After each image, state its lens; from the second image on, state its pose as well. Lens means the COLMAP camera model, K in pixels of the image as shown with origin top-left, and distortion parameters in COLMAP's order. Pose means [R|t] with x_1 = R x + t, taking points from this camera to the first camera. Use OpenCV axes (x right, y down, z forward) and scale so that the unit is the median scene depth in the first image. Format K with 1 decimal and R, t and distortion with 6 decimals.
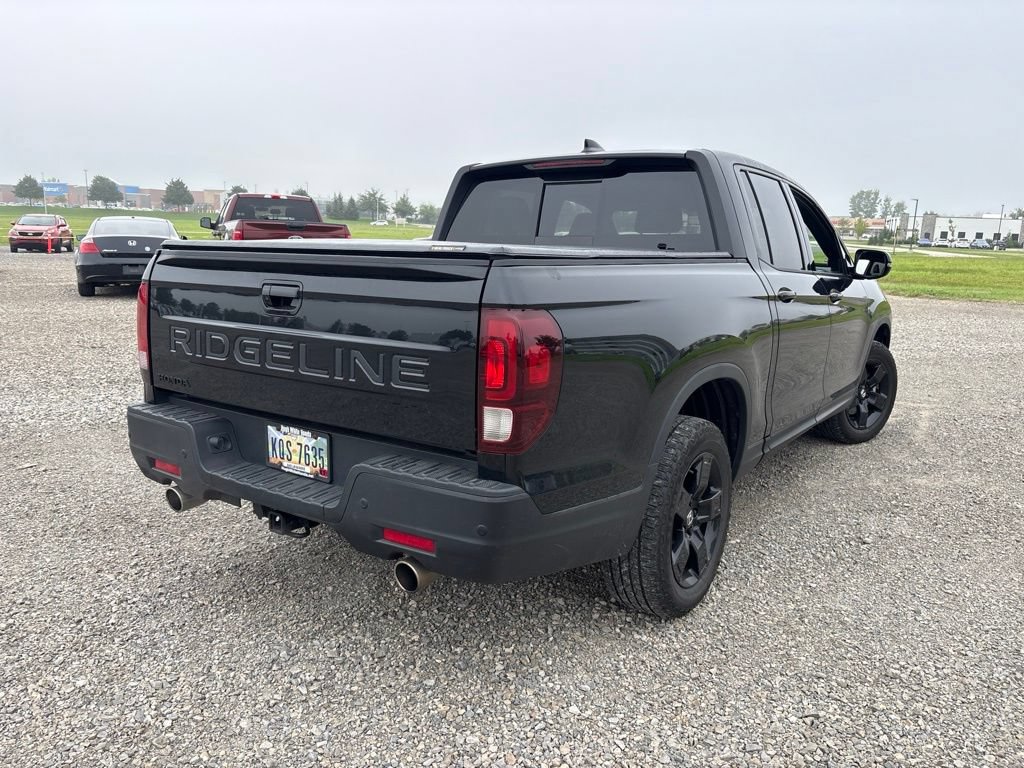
lens RADIAL K [[786.3, 0, 511.2], [0, 786.3, 379.4], [0, 0, 1]] dist [0.050651, -0.000876]
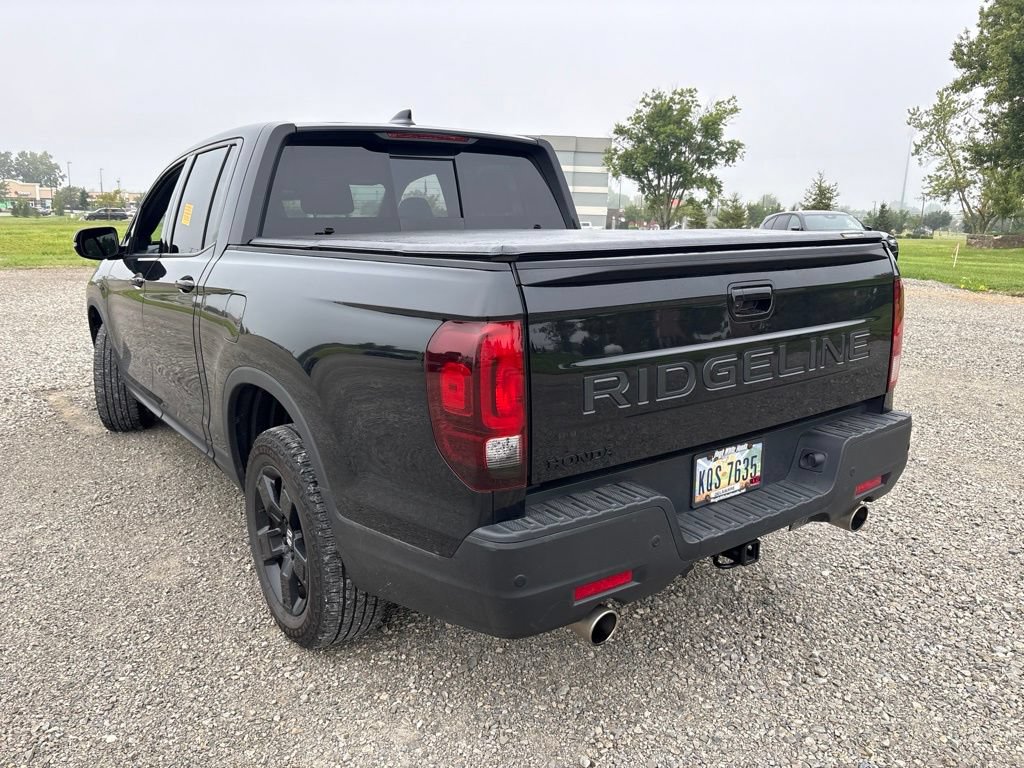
lens RADIAL K [[786.3, 0, 511.2], [0, 786.3, 379.4], [0, 0, 1]] dist [0.050651, -0.000876]
pose [[0.323046, -0.214540, 0.921745, -1.133875], [0.171347, 0.971128, 0.165982, -0.197965], [-0.930743, 0.104318, 0.350479, 0.893479]]
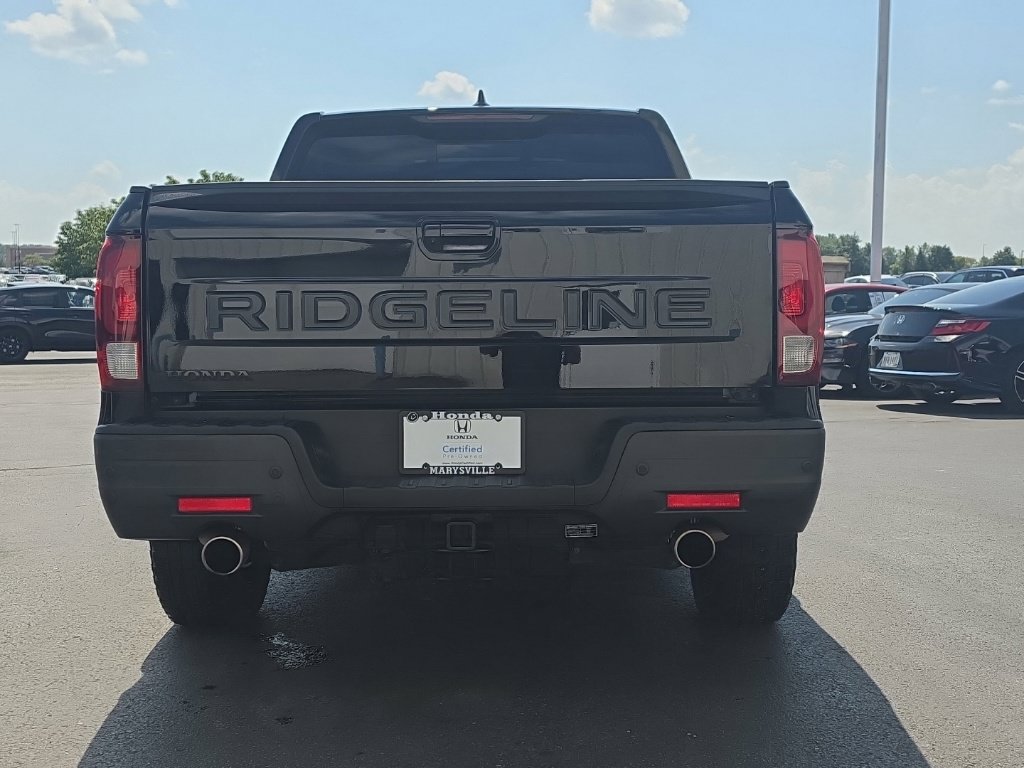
lens RADIAL K [[1244.2, 0, 541.7], [0, 1244.2, 385.7], [0, 0, 1]] dist [0.048338, 0.053438]
pose [[0.807469, -0.056482, 0.587199, -0.897982], [0.120197, 0.990277, -0.070031, 0.127584], [-0.577534, 0.127127, 0.806407, -0.018367]]
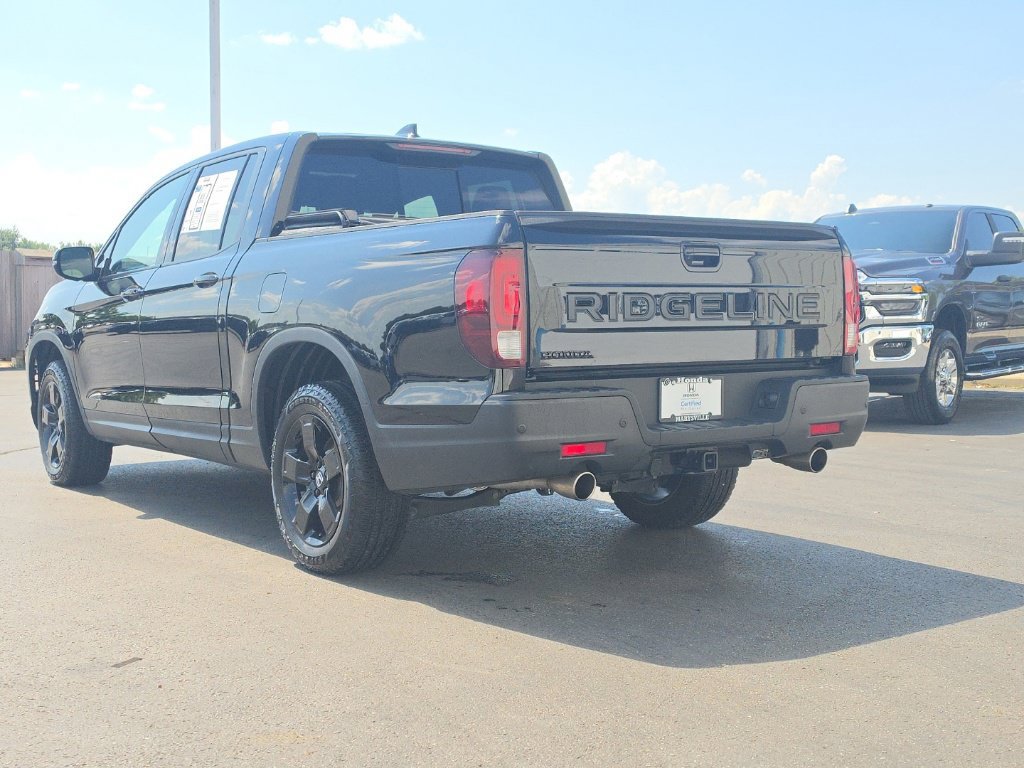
lens RADIAL K [[1352.8, 0, 545.5], [0, 1352.8, 381.9], [0, 0, 1]] dist [0.119370, -0.042799]
pose [[0.301626, -0.065809, 0.951152, -2.087713], [0.175527, 0.984396, 0.012447, 0.008238], [-0.937130, 0.163198, 0.308471, 0.599517]]
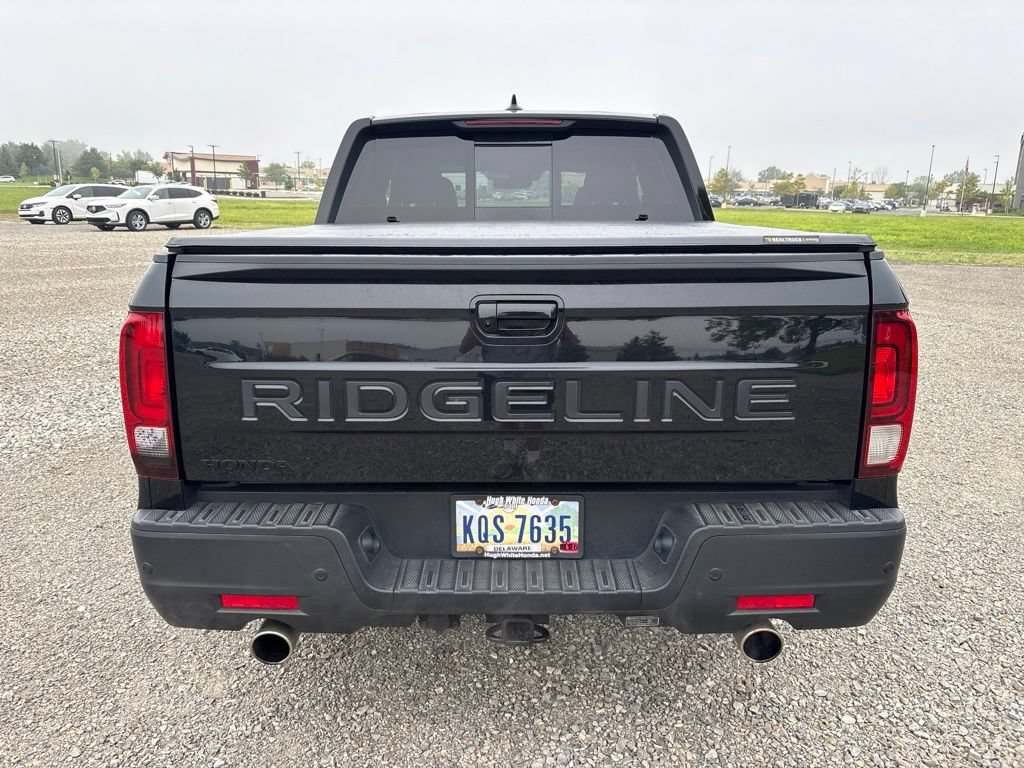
lens RADIAL K [[776.4, 0, 503.5], [0, 776.4, 362.6], [0, 0, 1]] dist [0.035434, -0.000695]
pose [[0.823272, -0.138717, 0.550437, -0.643782], [0.113244, 0.990325, 0.080199, -0.114958], [-0.556237, -0.003692, 0.831016, 0.410232]]
